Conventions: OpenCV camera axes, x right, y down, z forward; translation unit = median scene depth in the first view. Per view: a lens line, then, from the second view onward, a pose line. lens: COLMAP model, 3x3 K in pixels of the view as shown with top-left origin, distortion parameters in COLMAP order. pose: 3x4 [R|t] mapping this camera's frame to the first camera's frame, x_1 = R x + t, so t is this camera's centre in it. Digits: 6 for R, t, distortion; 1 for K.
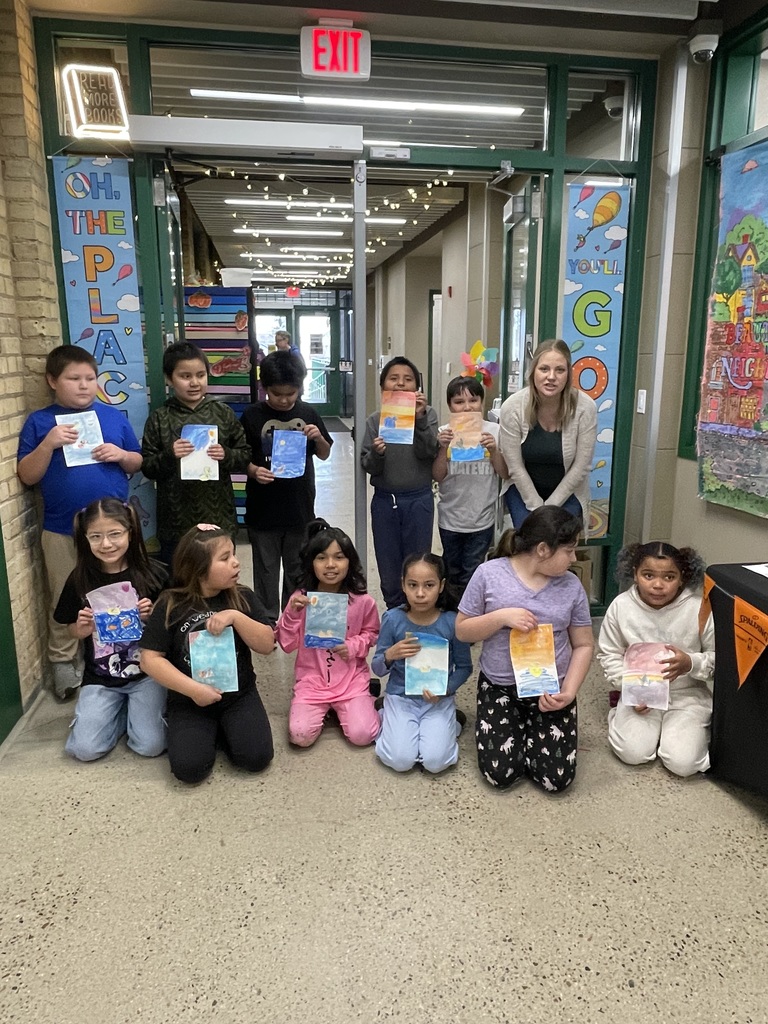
lens RADIAL K [[771.5, 0, 384.0], [0, 771.5, 512.0], [0, 0, 1]] dist [-0.009811, -0.004015]
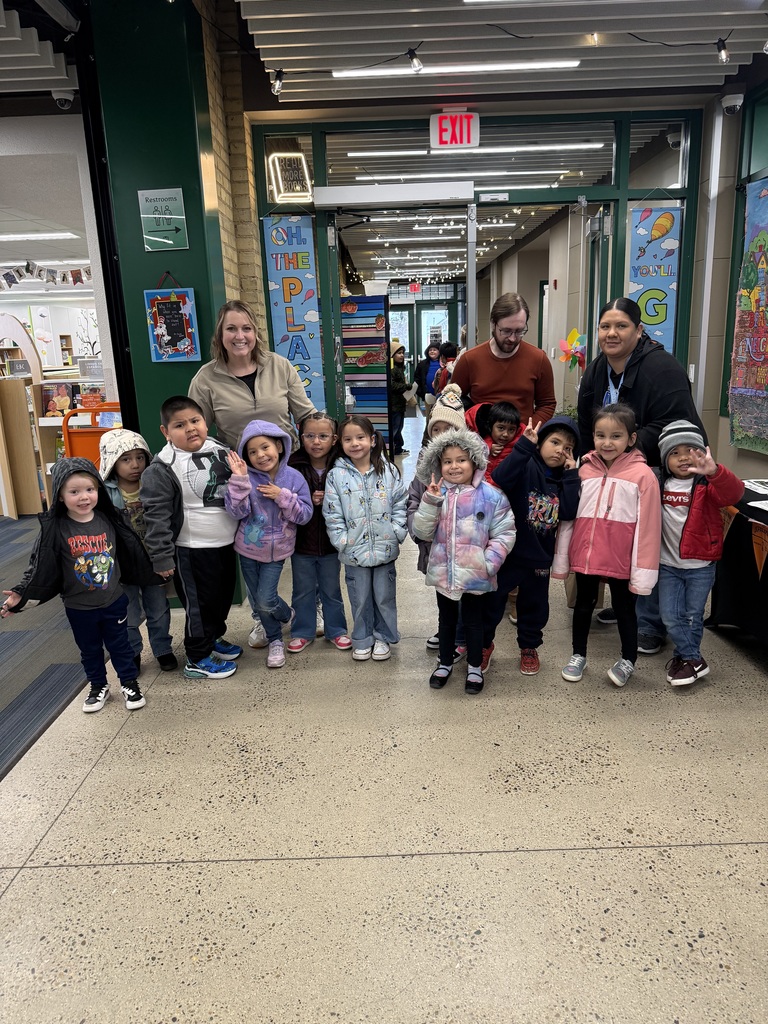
lens RADIAL K [[731.0, 0, 384.0], [0, 731.0, 512.0], [0, 0, 1]] dist [0.124514, -0.184179]
pose [[0.987769, 0.002442, -0.155903, 0.023414], [0.001134, 0.999738, 0.022842, 0.068753], [0.155918, -0.022739, 0.987508, -0.369320]]
